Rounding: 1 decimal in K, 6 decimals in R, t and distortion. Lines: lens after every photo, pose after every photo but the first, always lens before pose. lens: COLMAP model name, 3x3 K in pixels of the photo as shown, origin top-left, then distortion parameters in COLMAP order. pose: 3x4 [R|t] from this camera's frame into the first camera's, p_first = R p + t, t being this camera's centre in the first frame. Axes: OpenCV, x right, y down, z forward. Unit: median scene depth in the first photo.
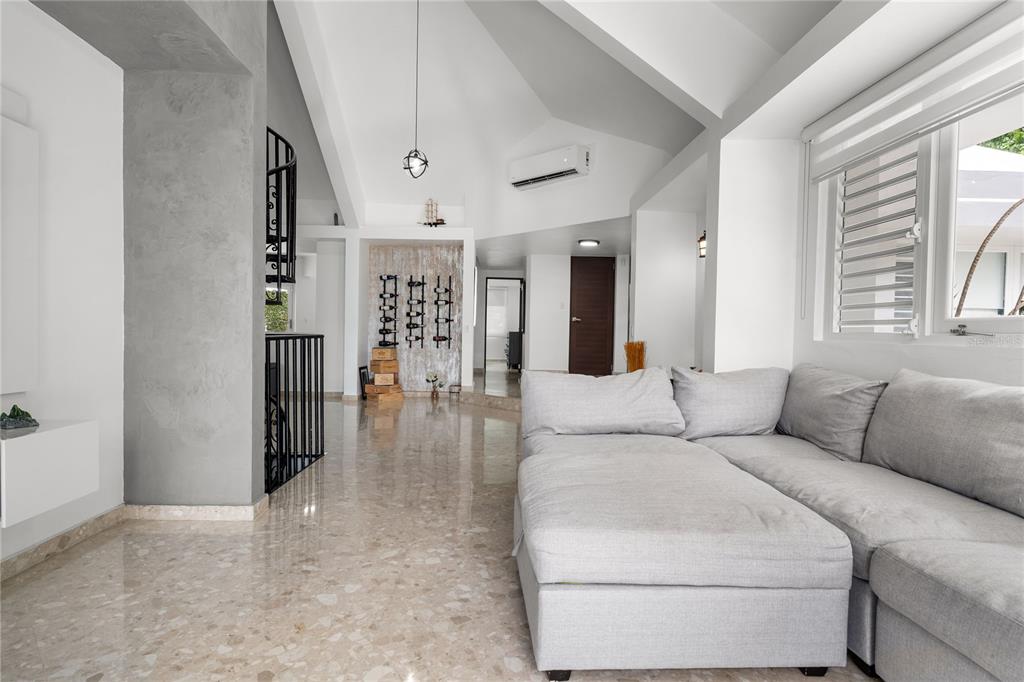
lens RADIAL K [[566.1, 0, 512.0], [0, 566.1, 341.0], [0, 0, 1]] dist [-0.000381, -0.000015]
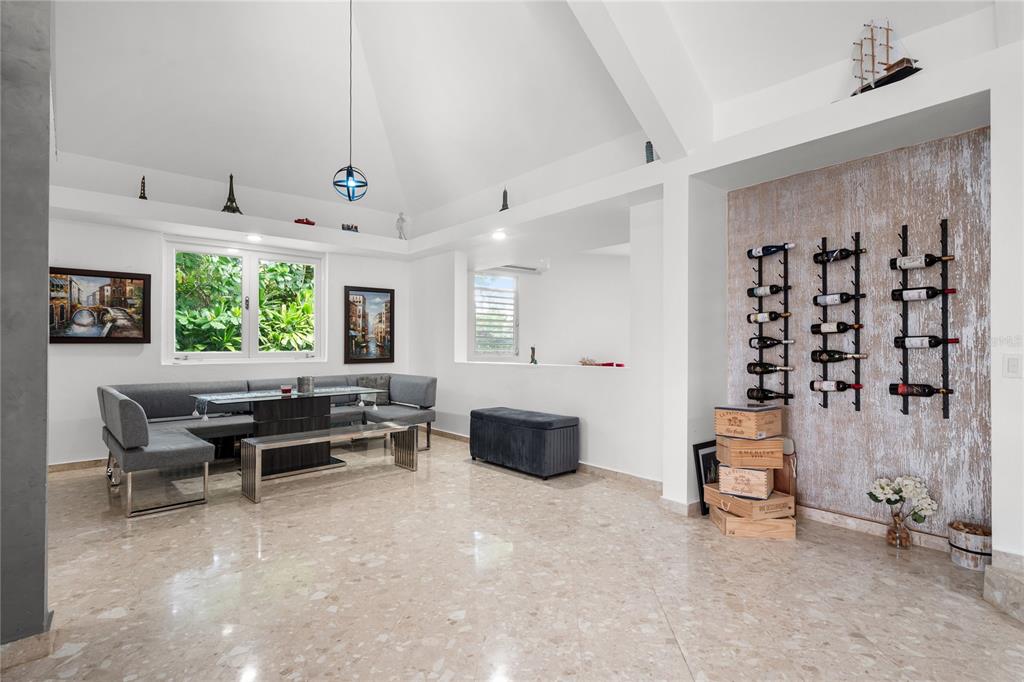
lens RADIAL K [[498.9, 0, 507.0], [0, 498.9, 343.2], [0, 0, 1]] dist [0.000803, 0.000266]
pose [[0.658423, -0.020887, -0.752358, -0.054005], [-0.011040, 0.999239, -0.037403, -0.019824], [0.752567, 0.032934, 0.657691, 0.575772]]
